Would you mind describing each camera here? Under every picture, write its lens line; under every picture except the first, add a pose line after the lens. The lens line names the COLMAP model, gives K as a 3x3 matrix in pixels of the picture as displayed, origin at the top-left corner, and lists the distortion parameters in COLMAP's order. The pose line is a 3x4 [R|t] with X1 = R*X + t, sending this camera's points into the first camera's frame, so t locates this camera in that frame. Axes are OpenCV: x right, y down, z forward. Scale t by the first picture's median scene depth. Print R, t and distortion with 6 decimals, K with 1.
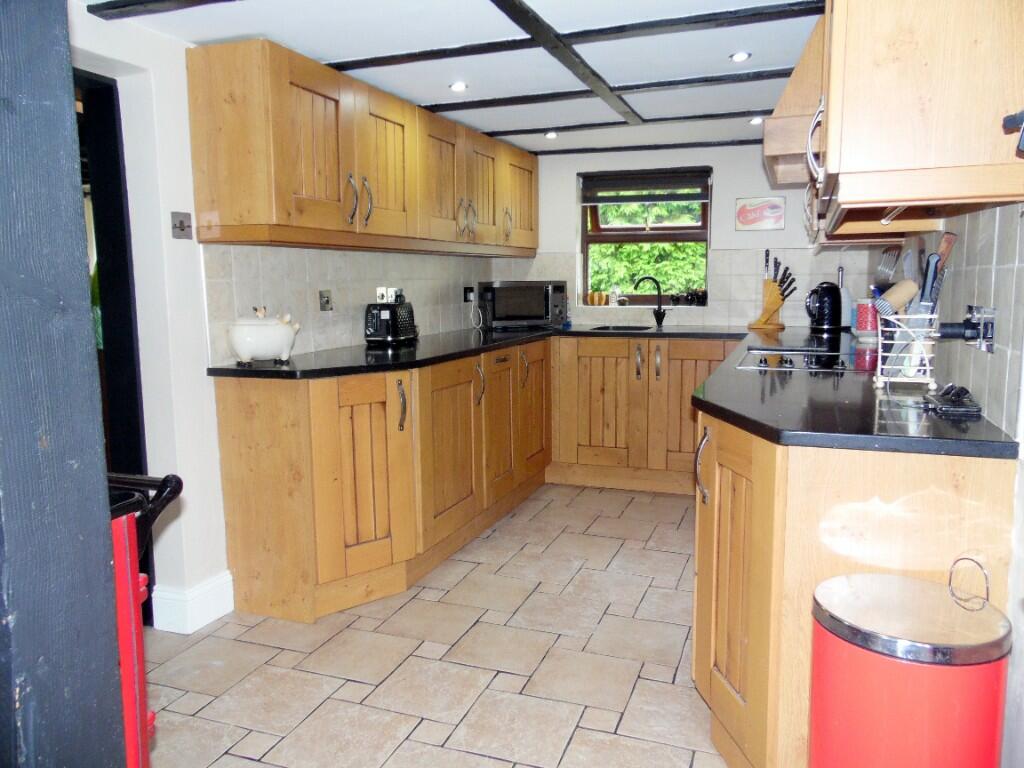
lens RADIAL K [[776.4, 0, 513.9], [0, 776.4, 381.0], [0, 0, 1]] dist [-0.010773, 0.059211]
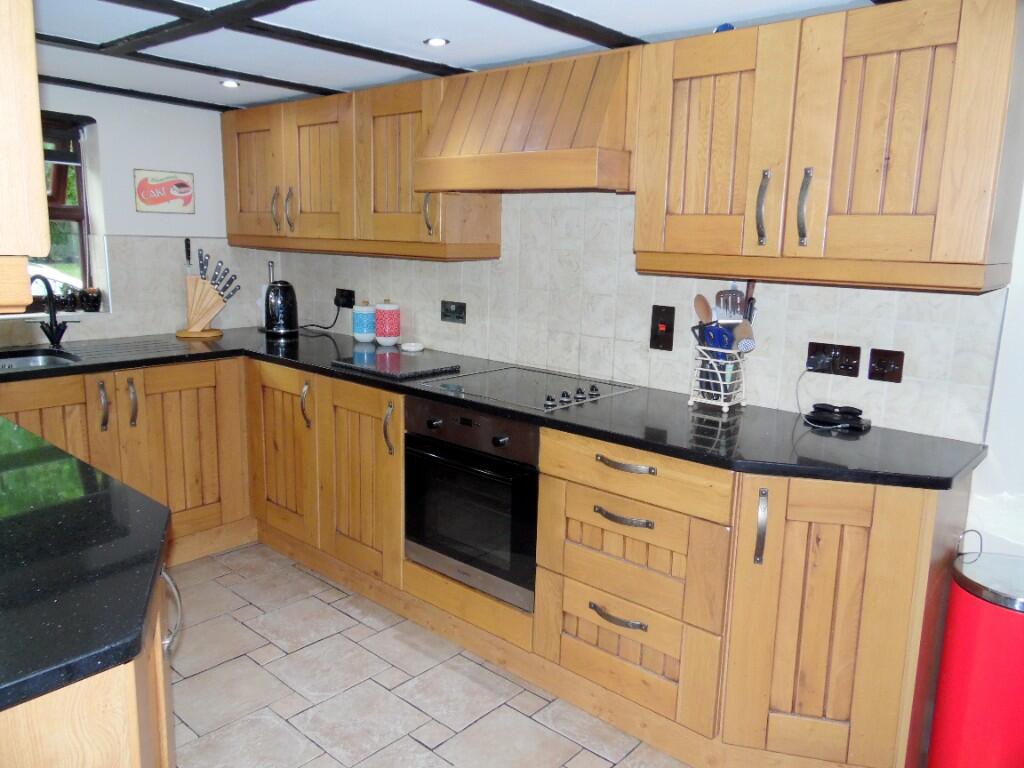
lens RADIAL K [[776.4, 0, 508.2], [0, 776.4, 383.6], [0, 0, 1]] dist [-0.010773, 0.059211]
pose [[0.369112, -0.160279, 0.915460, -0.497470], [0.094157, 0.986398, 0.134734, -0.154952], [-0.924603, 0.036465, 0.379183, 0.614971]]
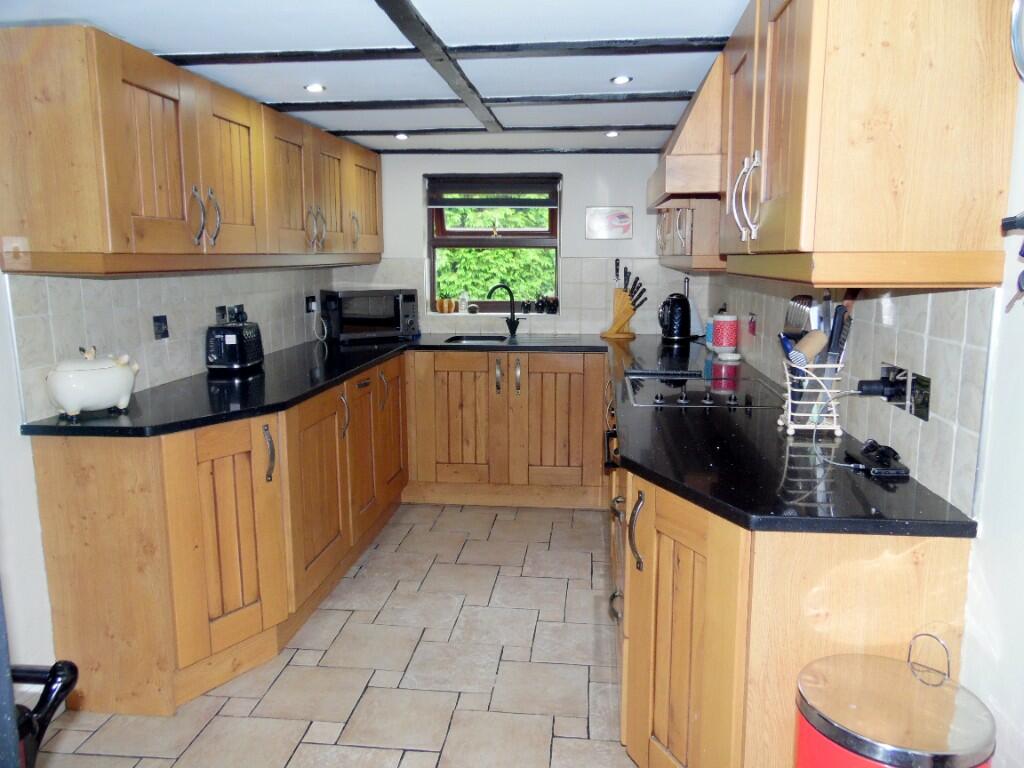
lens RADIAL K [[776.4, 0, 512.9], [0, 776.4, 384.1], [0, 0, 1]] dist [-0.010773, 0.059211]
pose [[0.969504, -0.032373, 0.242926, -0.087890], [0.024524, 0.999077, 0.035264, -0.072557], [-0.243843, -0.028231, 0.969404, 0.077637]]
